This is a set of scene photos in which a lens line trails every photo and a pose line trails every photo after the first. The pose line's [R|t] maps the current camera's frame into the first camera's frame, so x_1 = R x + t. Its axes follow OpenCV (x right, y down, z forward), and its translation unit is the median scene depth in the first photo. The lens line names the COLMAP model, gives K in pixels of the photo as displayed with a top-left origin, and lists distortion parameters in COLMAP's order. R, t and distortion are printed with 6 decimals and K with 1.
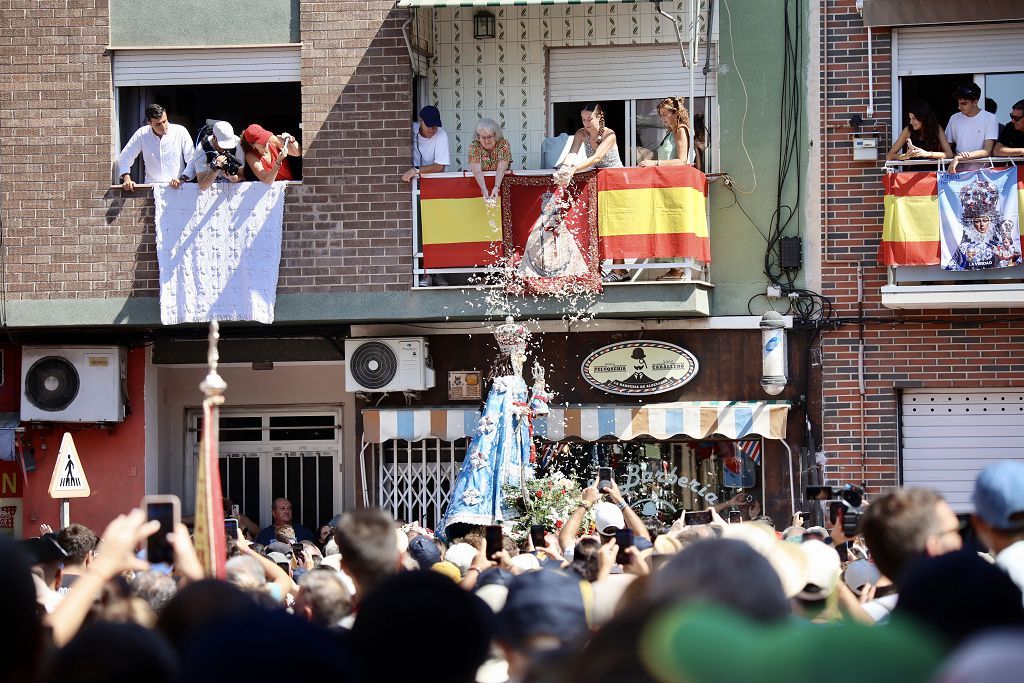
lens RADIAL K [[2845.1, 0, 512.0], [0, 2845.1, 341.5], [0, 0, 1]] dist [0.315637, 1.380570]
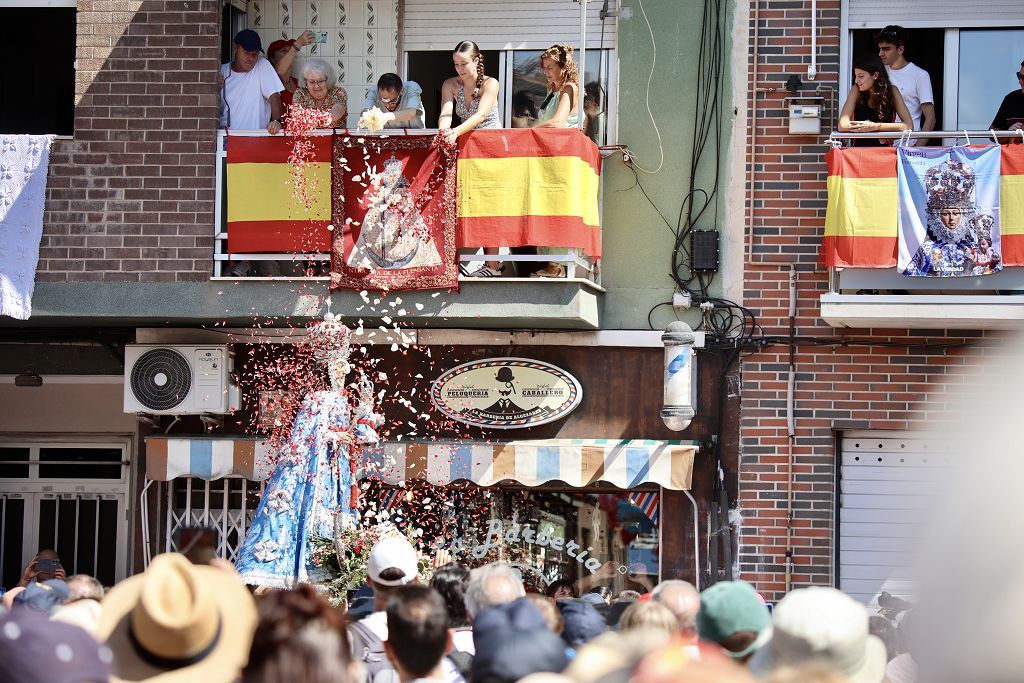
lens RADIAL K [[2845.1, 0, 512.0], [0, 2845.1, 341.5], [0, 0, 1]] dist [0.315637, 1.380570]
pose [[0.999065, 0.033495, 0.027347, 0.024992], [-0.032695, 0.999038, -0.029227, 0.017920], [-0.028300, 0.028305, 0.999199, 0.229118]]
